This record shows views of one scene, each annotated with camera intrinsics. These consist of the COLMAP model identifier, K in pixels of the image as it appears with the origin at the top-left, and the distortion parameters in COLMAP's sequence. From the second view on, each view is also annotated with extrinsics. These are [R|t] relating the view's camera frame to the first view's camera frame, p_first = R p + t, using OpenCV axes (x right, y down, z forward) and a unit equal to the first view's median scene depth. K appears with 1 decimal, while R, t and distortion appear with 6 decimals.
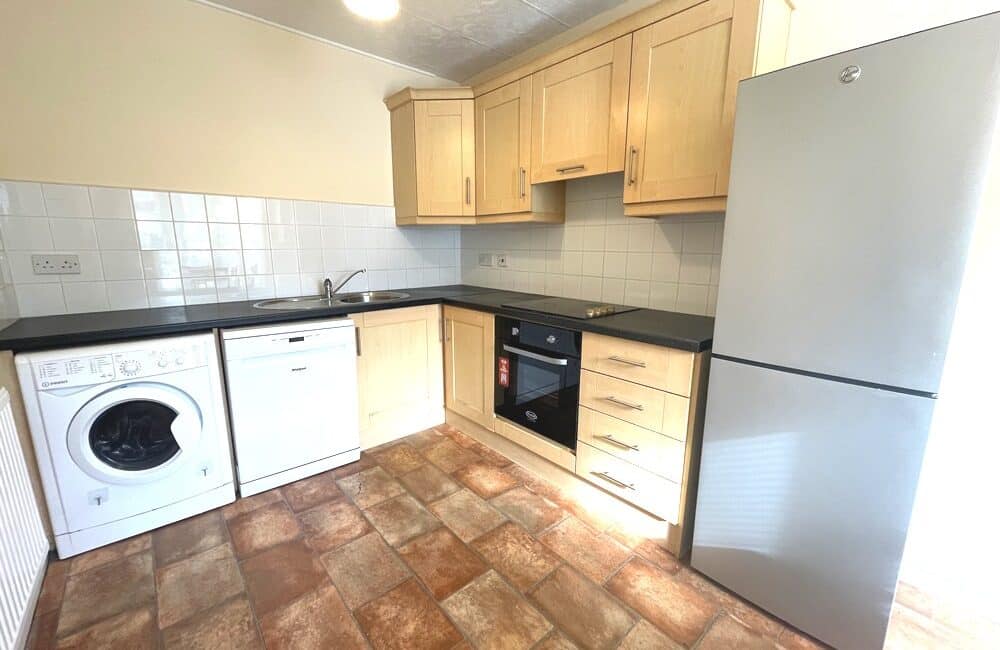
lens RADIAL K [[406.2, 0, 497.4], [0, 406.2, 334.1], [0, 0, 1]] dist [0.000528, -0.002770]
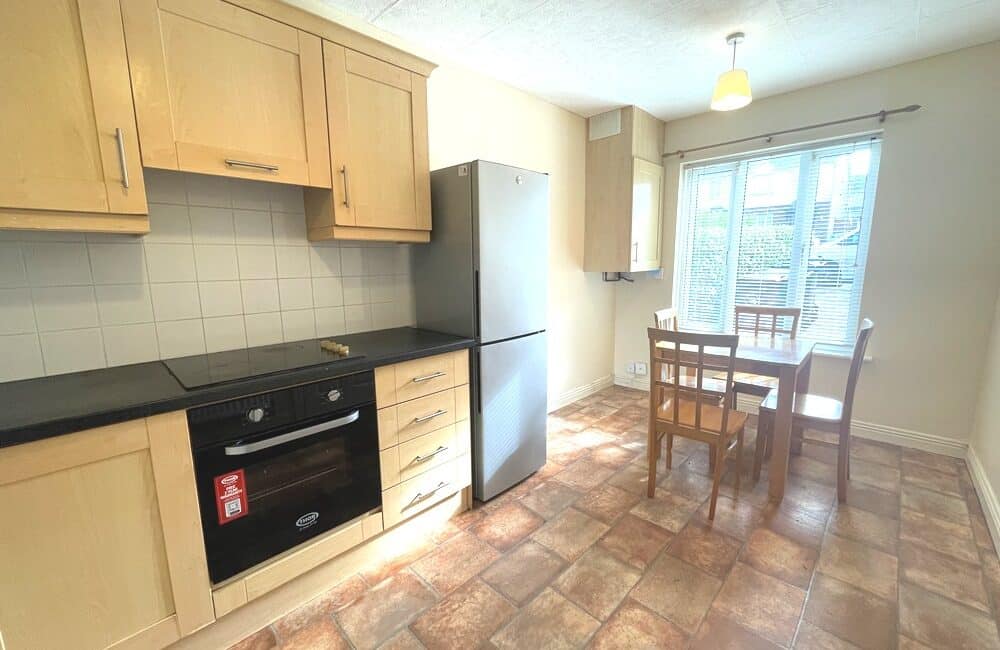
lens RADIAL K [[406.2, 0, 494.8], [0, 406.2, 324.1], [0, 0, 1]] dist [0.000528, -0.002770]
pose [[-0.071211, -0.146107, 0.986702, -0.741591], [0.235867, 0.958693, 0.158982, -0.197503], [-0.969173, 0.244052, -0.033808, 0.819378]]
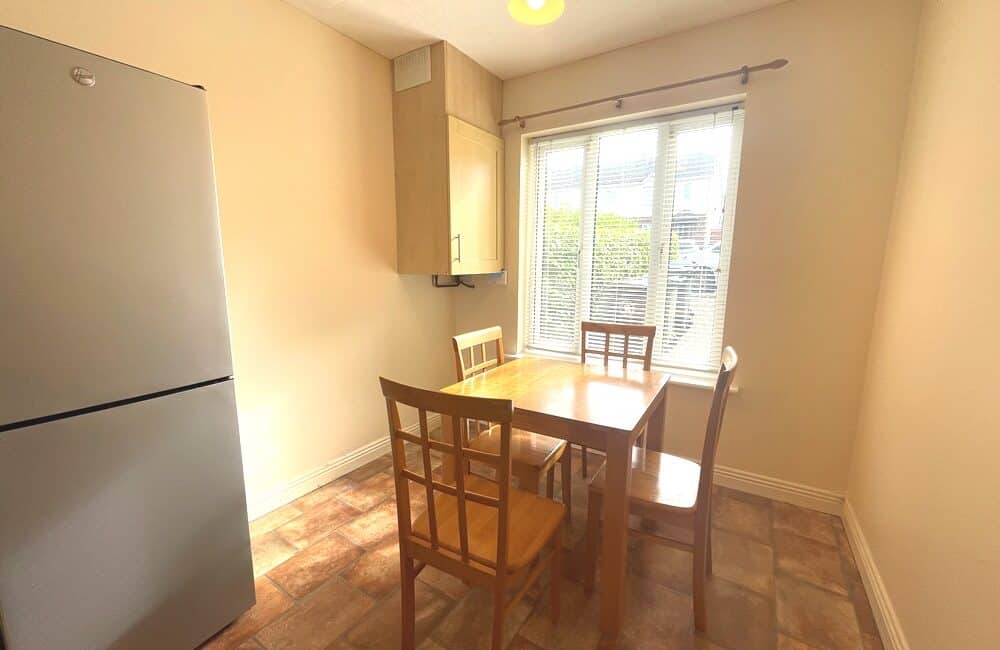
lens RADIAL K [[406.2, 0, 501.8], [0, 406.2, 318.3], [0, 0, 1]] dist [0.000528, -0.002770]
pose [[-0.267221, -0.134546, 0.954196, -0.671705], [0.210145, 0.958236, 0.193967, -0.179203], [-0.940442, 0.252351, -0.227787, 0.740219]]
